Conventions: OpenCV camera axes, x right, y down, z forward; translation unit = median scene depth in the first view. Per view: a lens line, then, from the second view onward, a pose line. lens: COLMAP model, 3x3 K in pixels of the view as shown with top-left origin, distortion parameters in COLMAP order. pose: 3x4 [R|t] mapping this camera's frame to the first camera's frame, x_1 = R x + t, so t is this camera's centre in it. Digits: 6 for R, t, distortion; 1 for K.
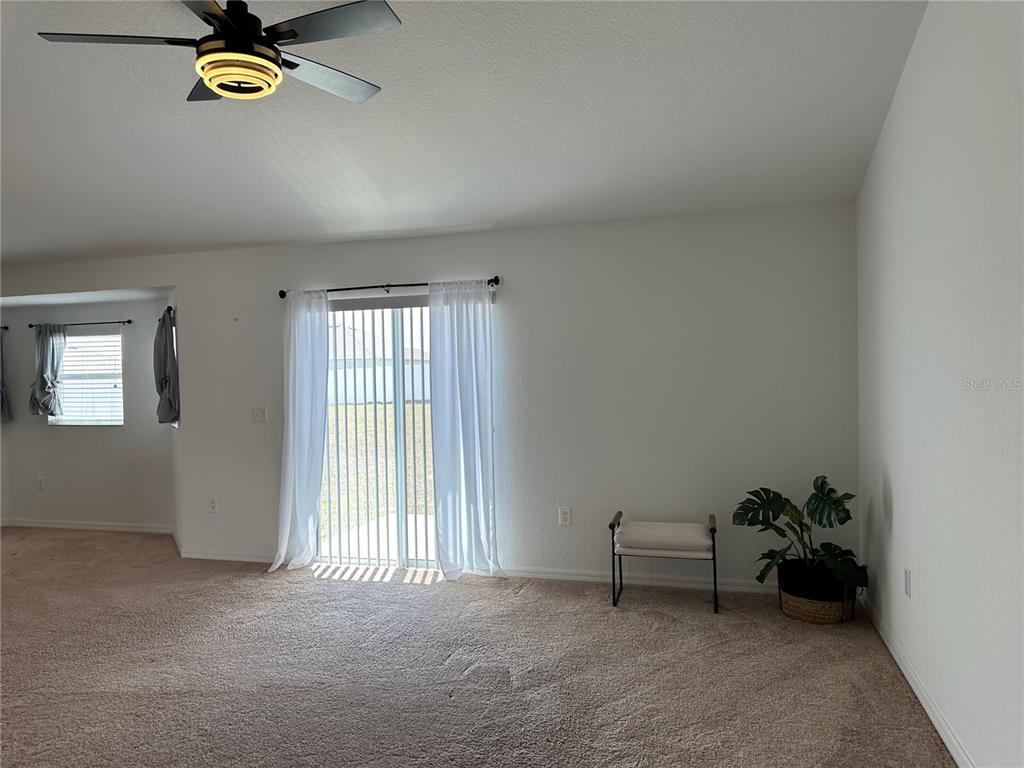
lens RADIAL K [[719.4, 0, 531.4], [0, 719.4, 398.0], [0, 0, 1]] dist [0.076197, -0.104168]
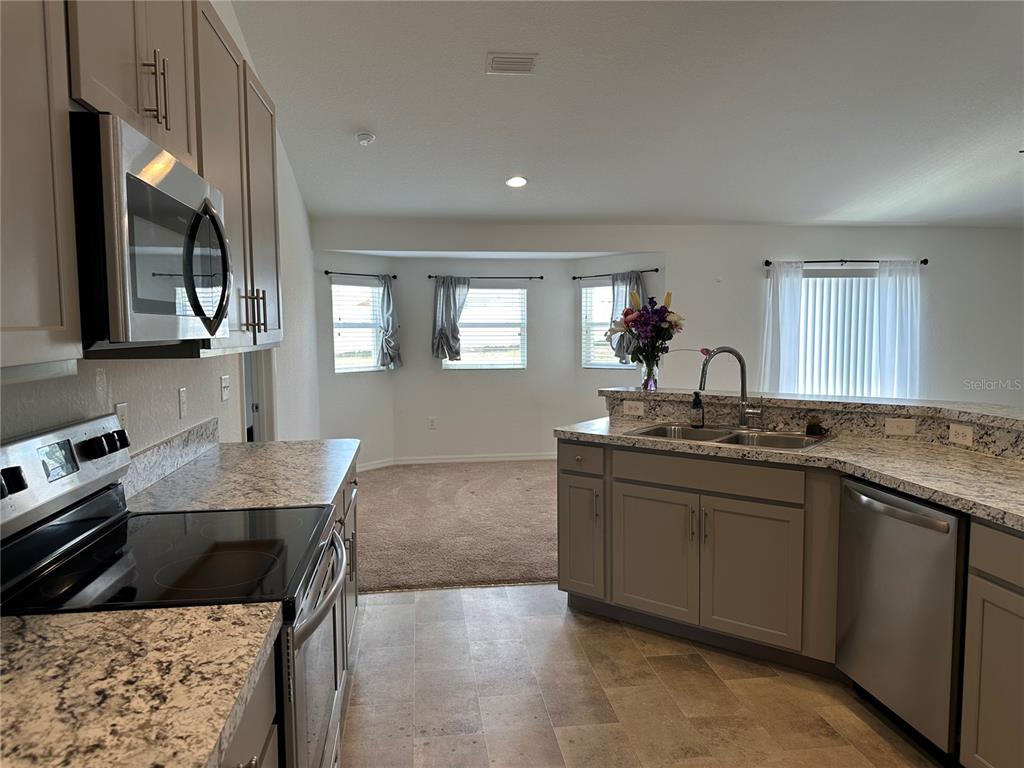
lens RADIAL K [[719.4, 0, 504.8], [0, 719.4, 386.4], [0, 0, 1]] dist [0.076197, -0.104168]
pose [[0.920476, -0.017362, 0.390413, -1.312151], [0.002530, 0.999256, 0.038475, 0.028261], [-0.390790, -0.034428, 0.919836, -0.032235]]
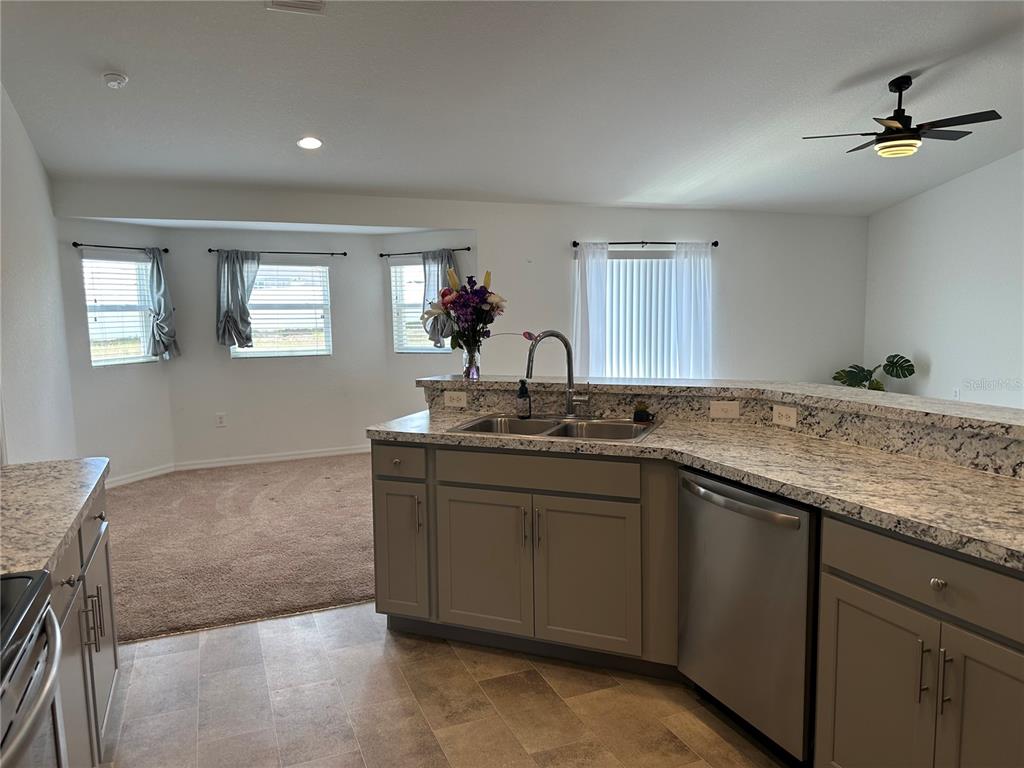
lens RADIAL K [[719.4, 0, 510.9], [0, 719.4, 385.7], [0, 0, 1]] dist [0.076197, -0.104168]
pose [[0.781275, -0.058878, 0.621403, -1.274245], [0.021762, 0.997505, 0.067153, 0.023160], [-0.623807, -0.038942, 0.780608, 0.044714]]
